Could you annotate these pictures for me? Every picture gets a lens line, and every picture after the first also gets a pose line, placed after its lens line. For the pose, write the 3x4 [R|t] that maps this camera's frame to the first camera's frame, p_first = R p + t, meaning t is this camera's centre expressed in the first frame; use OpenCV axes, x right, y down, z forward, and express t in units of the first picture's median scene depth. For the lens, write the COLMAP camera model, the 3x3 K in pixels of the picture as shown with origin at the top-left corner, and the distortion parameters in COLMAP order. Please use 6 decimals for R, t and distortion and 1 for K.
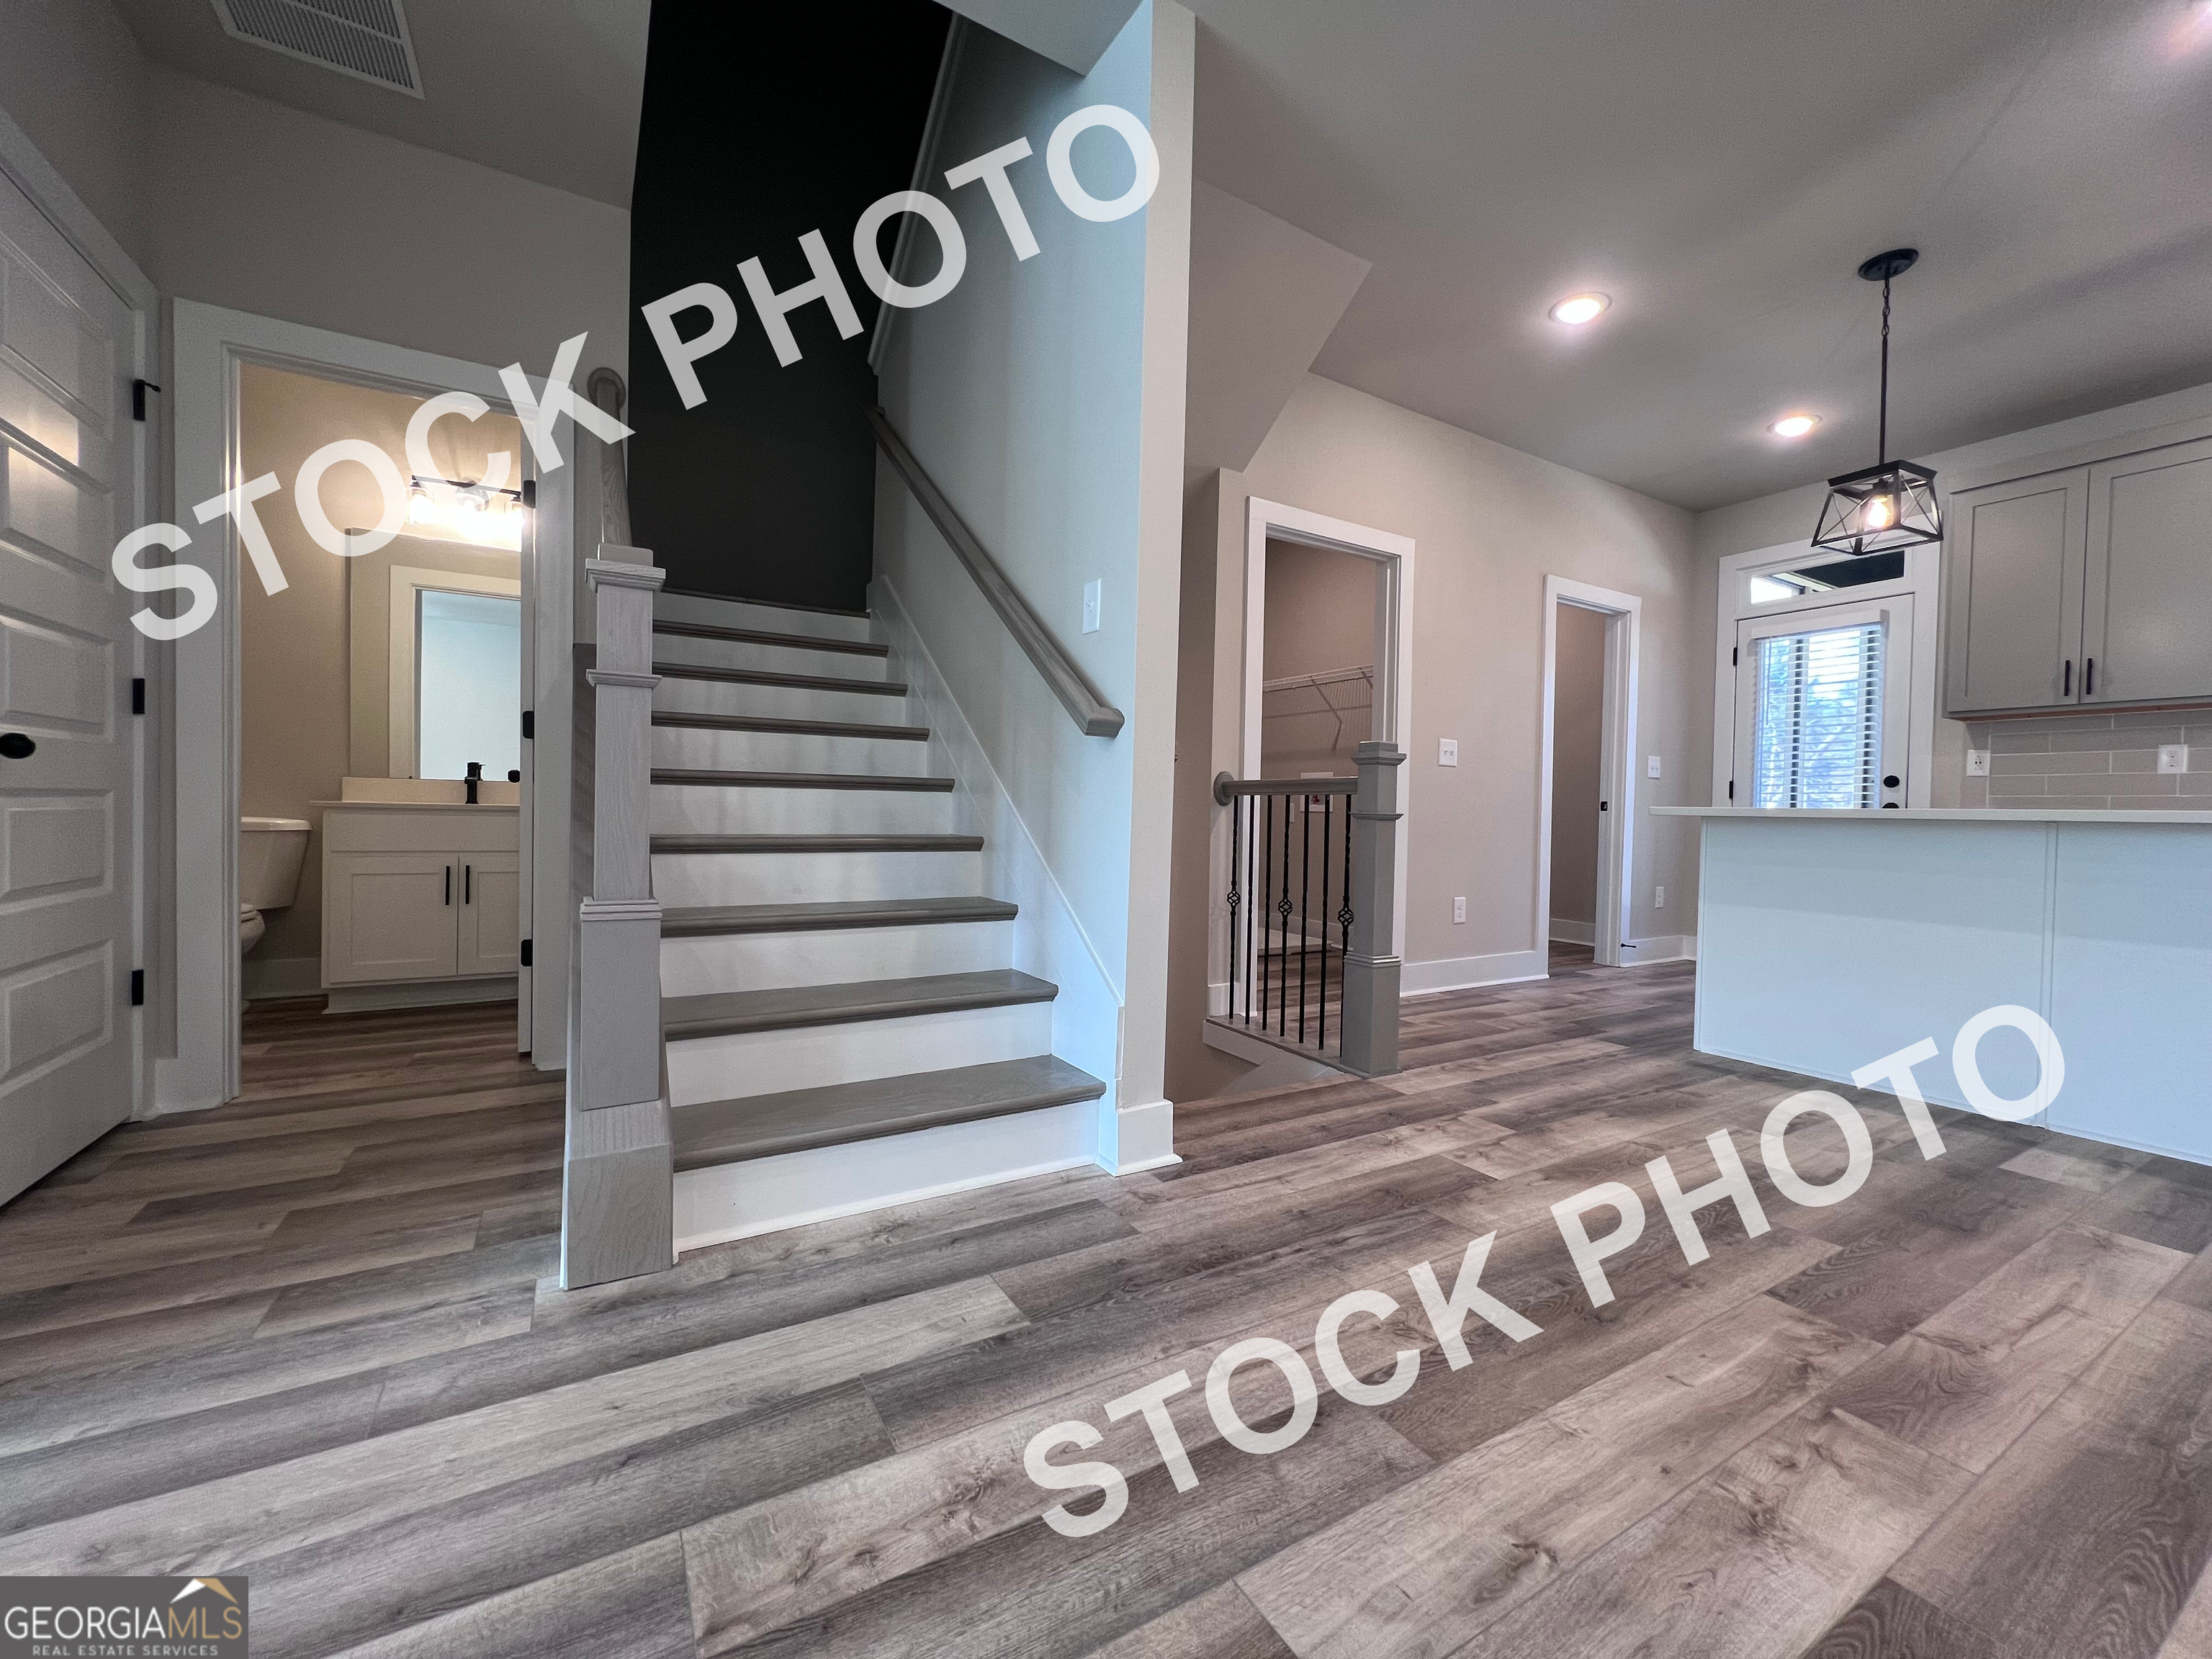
lens RADIAL K [[880.7, 0, 1100.7], [0, 880.7, 829.4], [0, 0, 1]] dist [-0.002282, -0.000003]
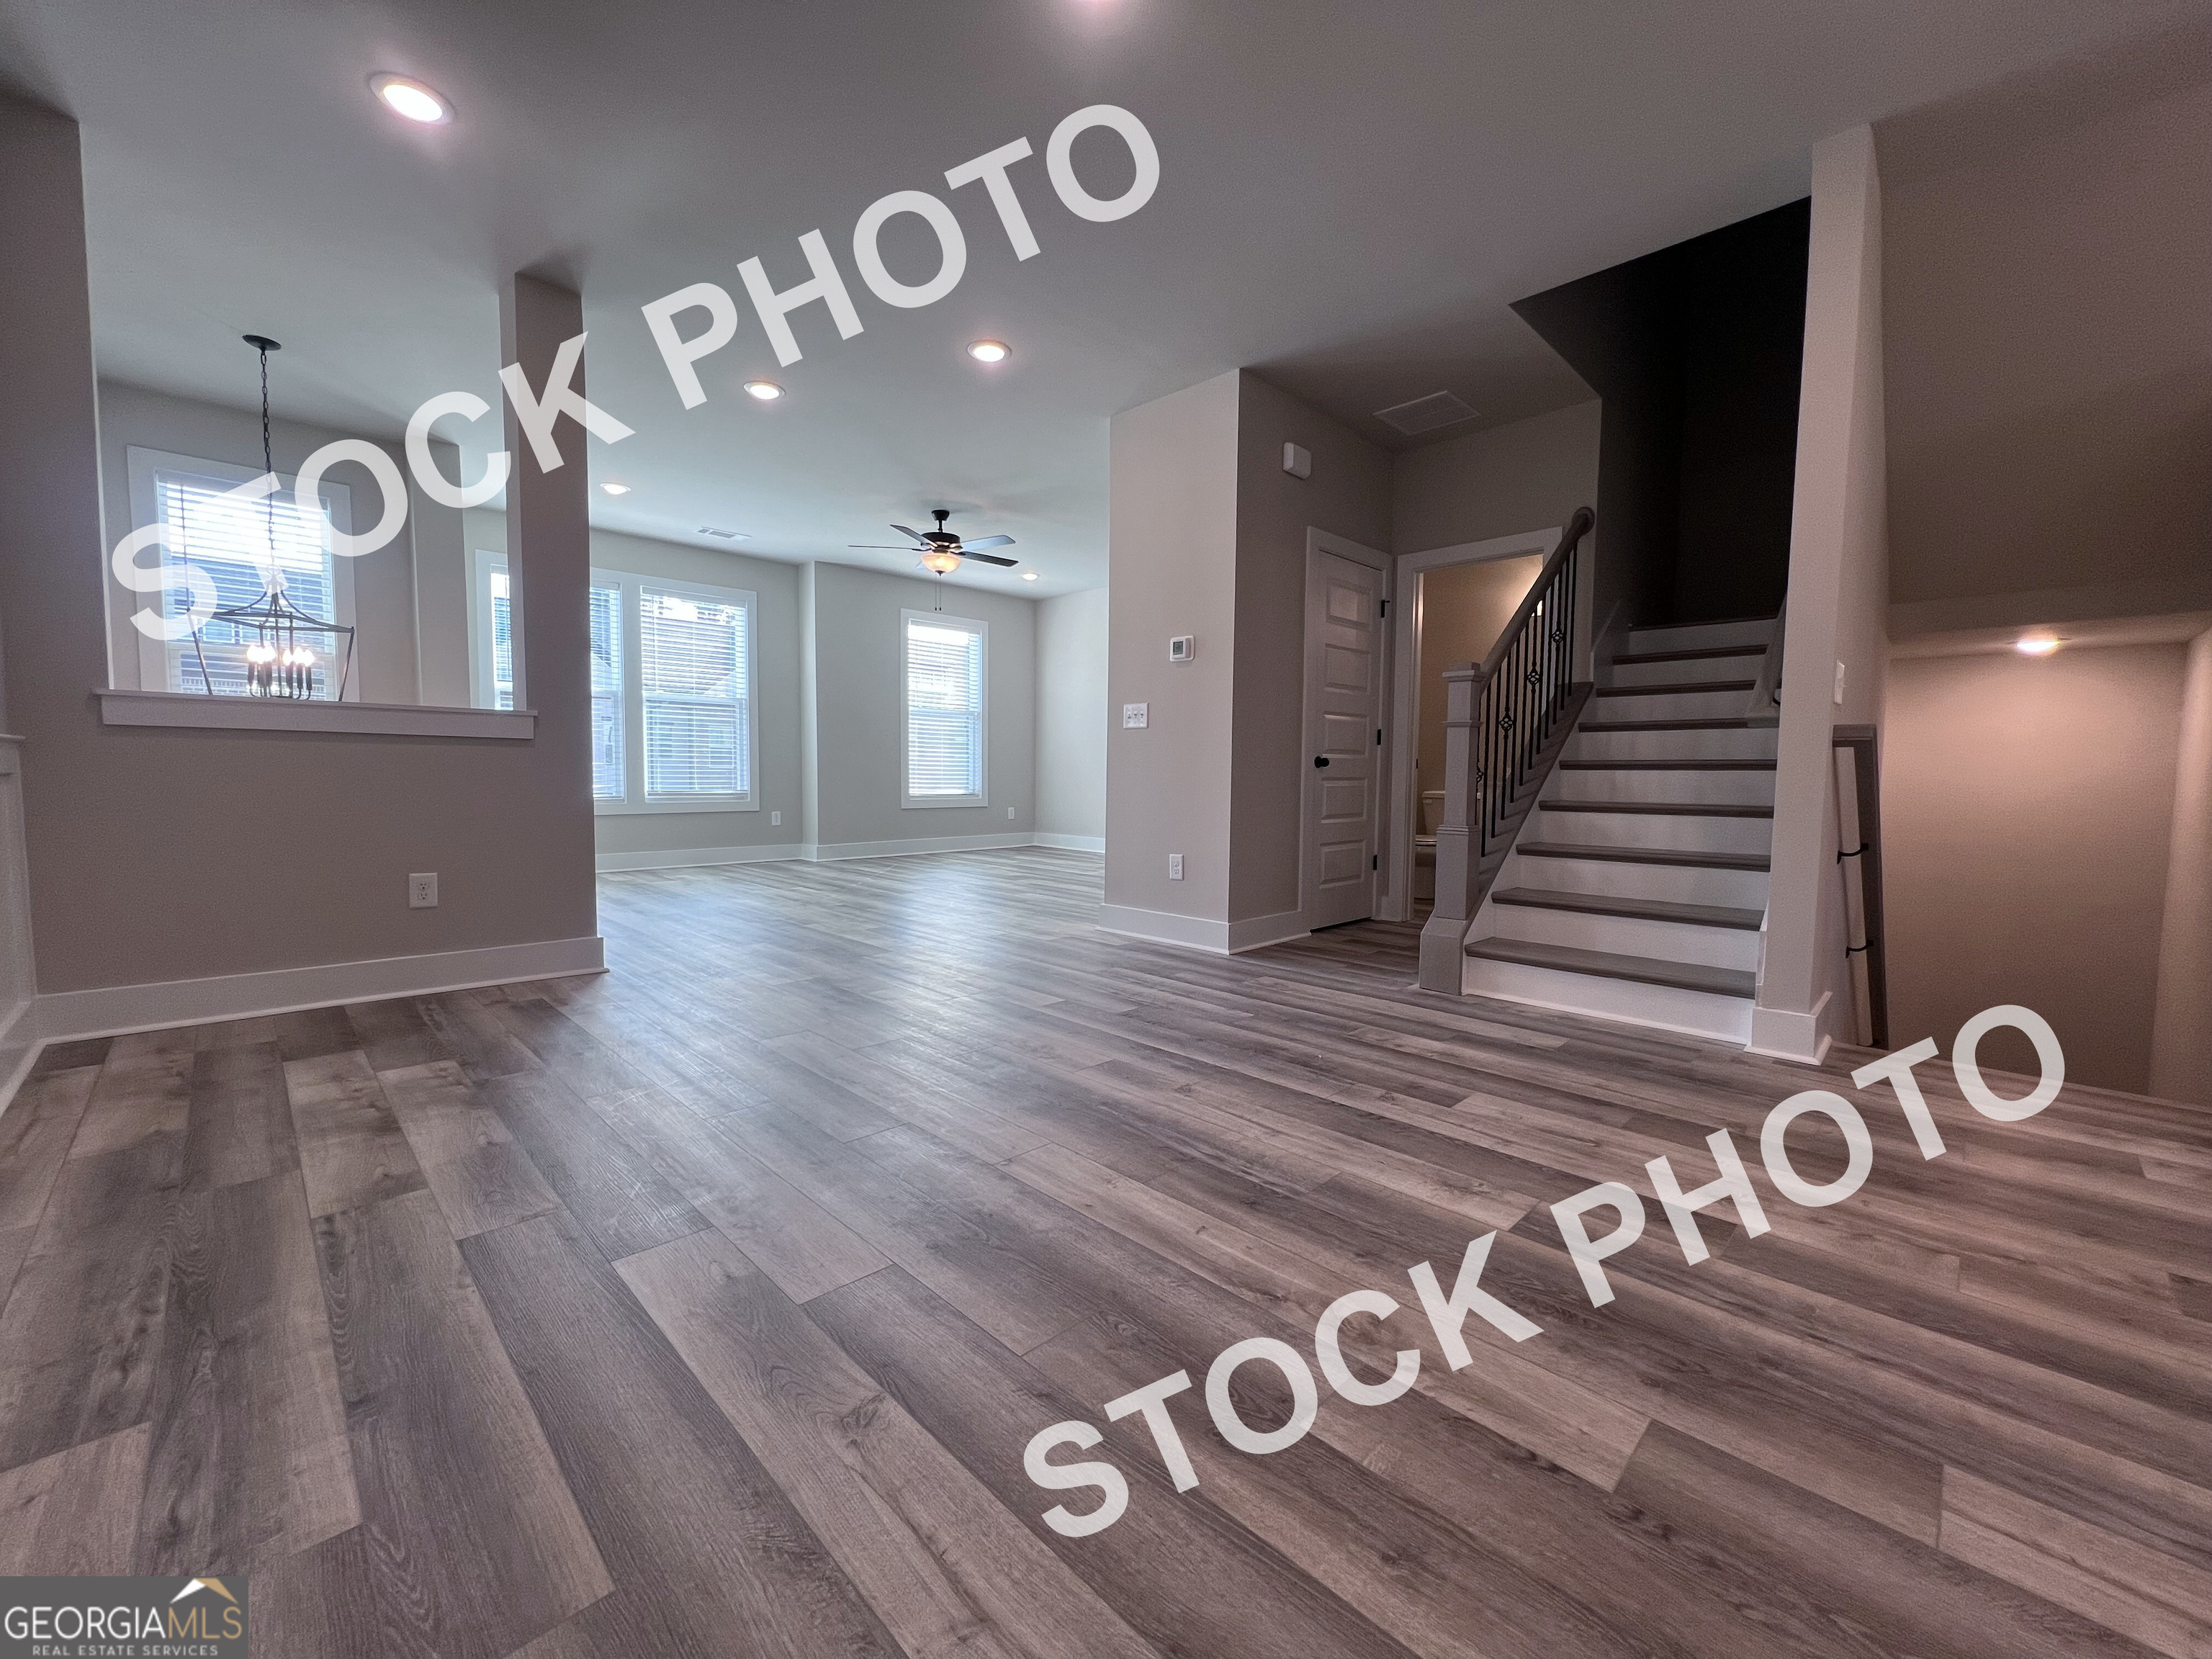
lens RADIAL K [[880.7, 0, 1100.7], [0, 880.7, 829.4], [0, 0, 1]] dist [-0.002282, -0.000003]
pose [[0.249473, 0.045758, -0.967300, 0.730742], [-0.025353, 0.998849, 0.040712, 0.012567], [0.968050, 0.014367, 0.250346, -0.215635]]
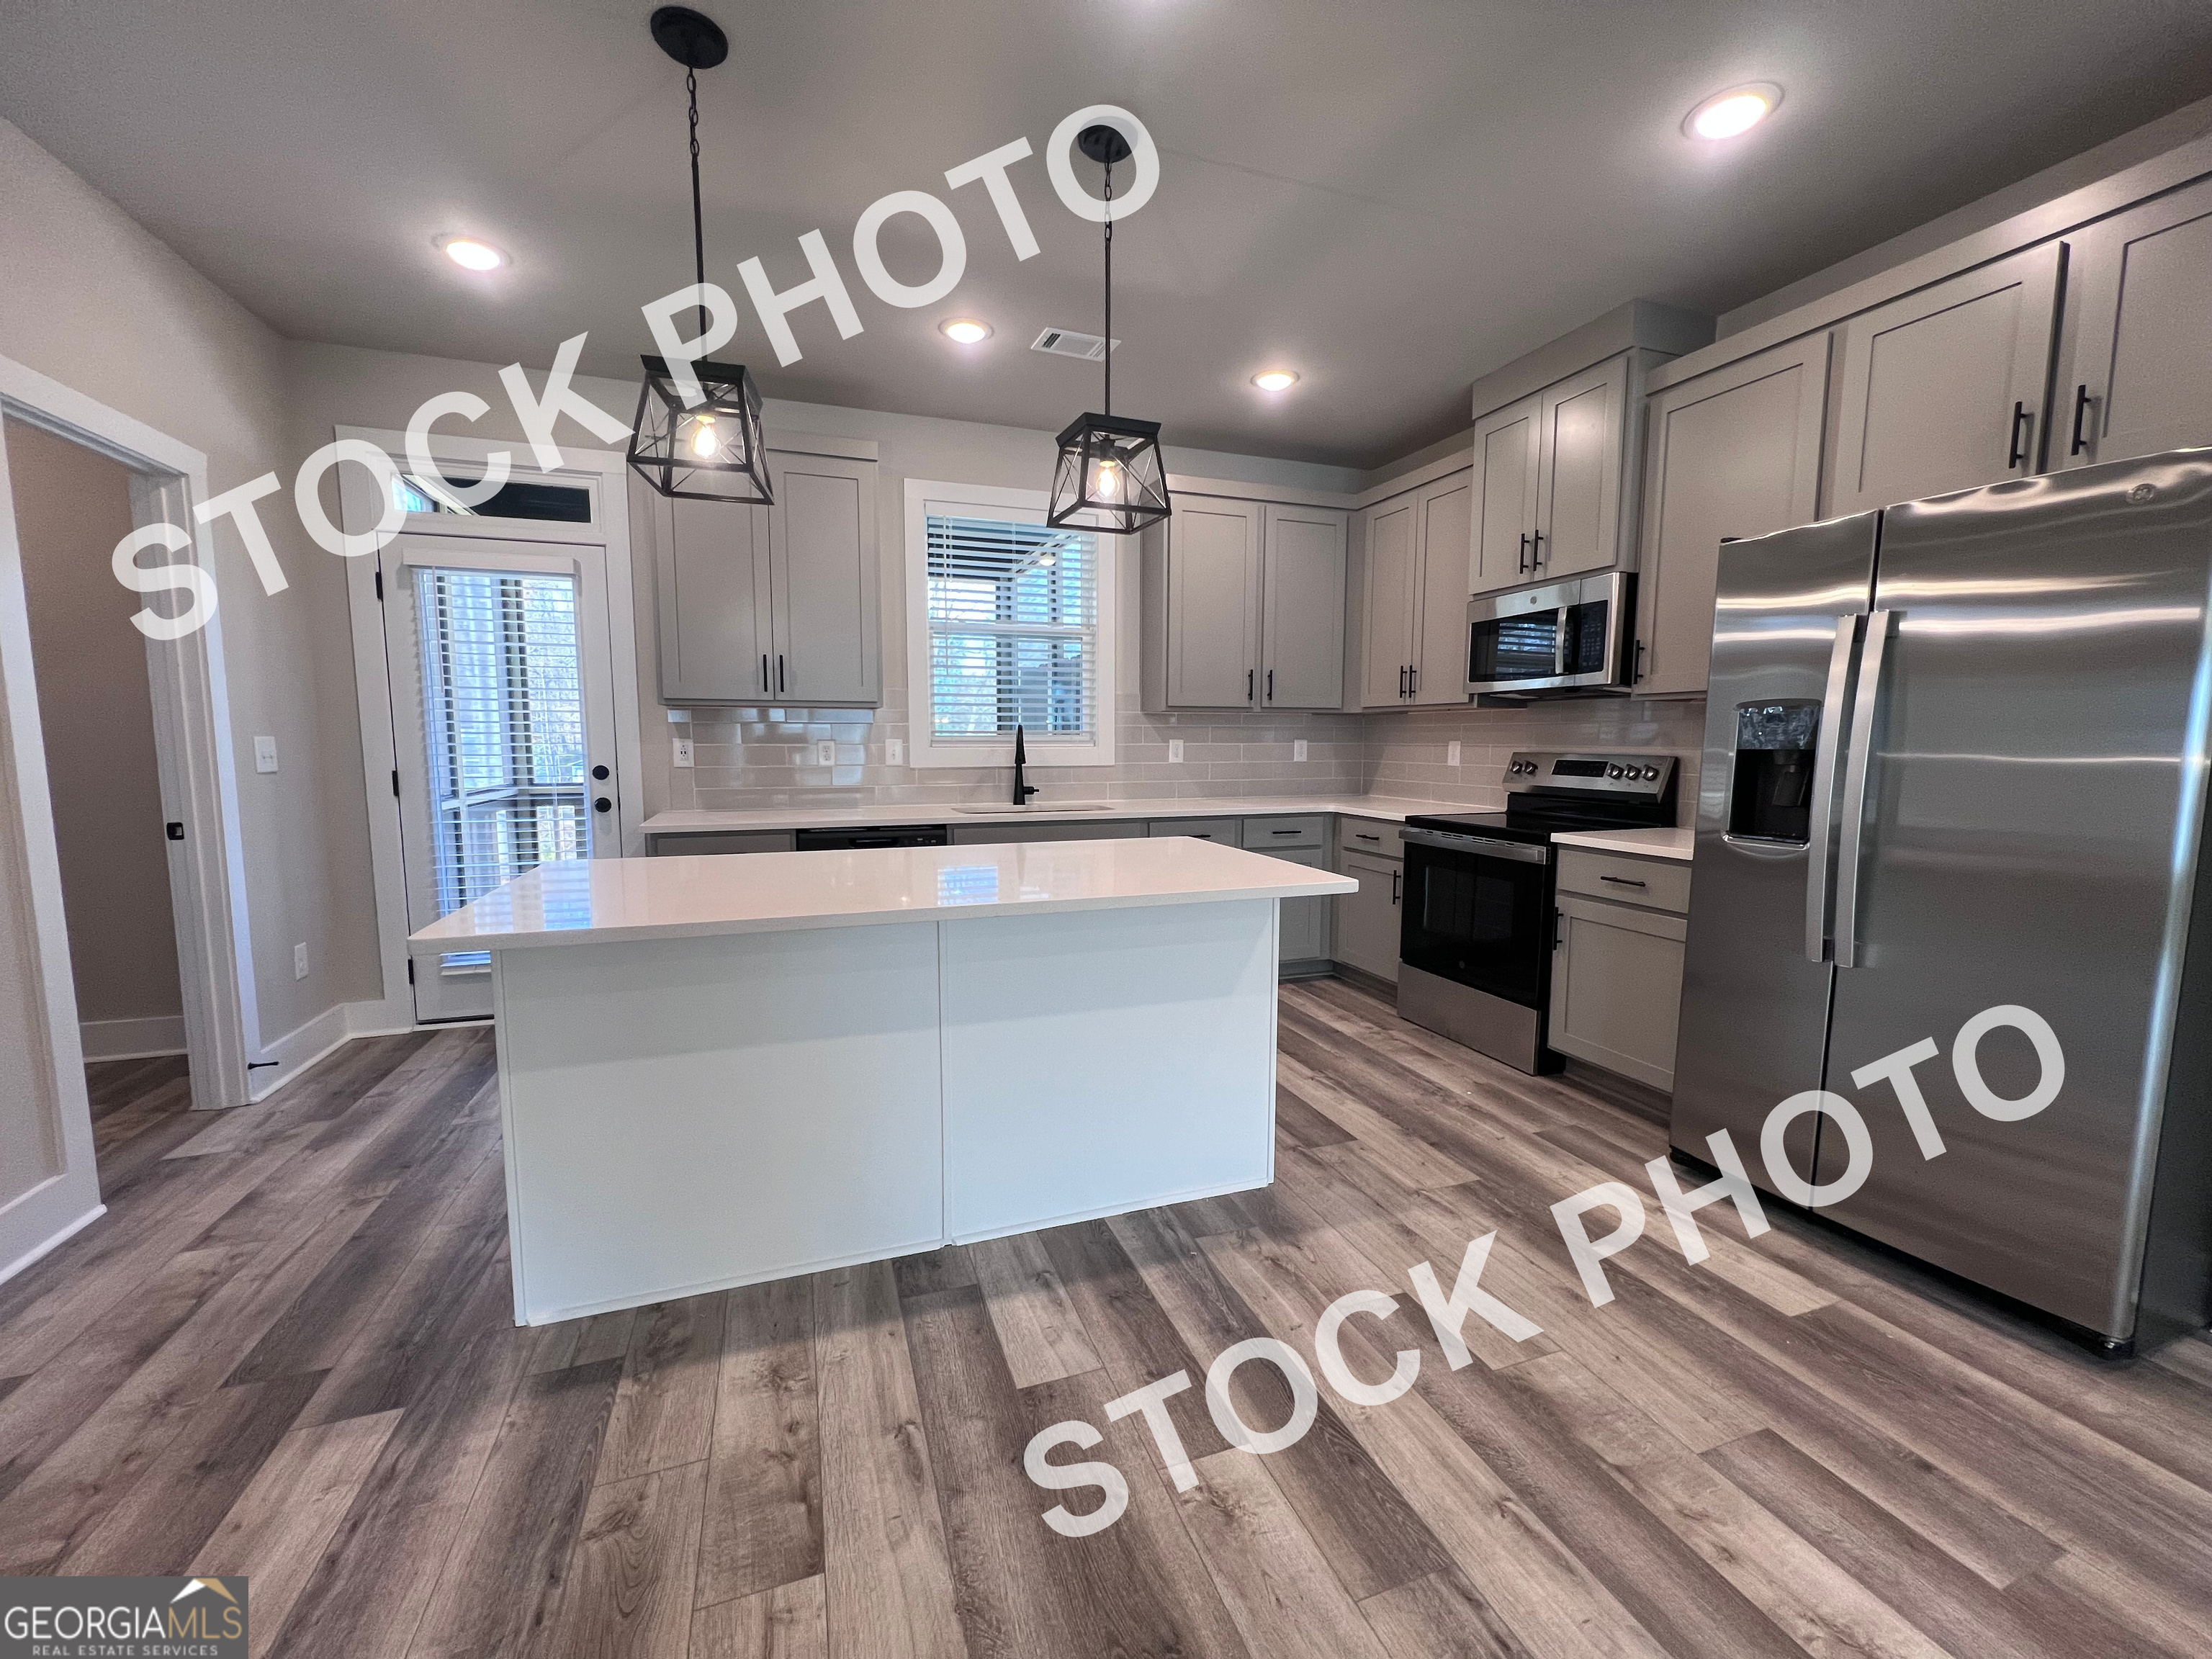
lens RADIAL K [[880.7, 0, 1100.7], [0, 880.7, 829.4], [0, 0, 1]] dist [-0.002282, -0.000003]
pose [[0.189582, -0.121769, 0.974285, 0.258016], [0.020398, 0.992554, 0.120083, -0.140924], [-0.981653, -0.002892, 0.190655, 0.574253]]
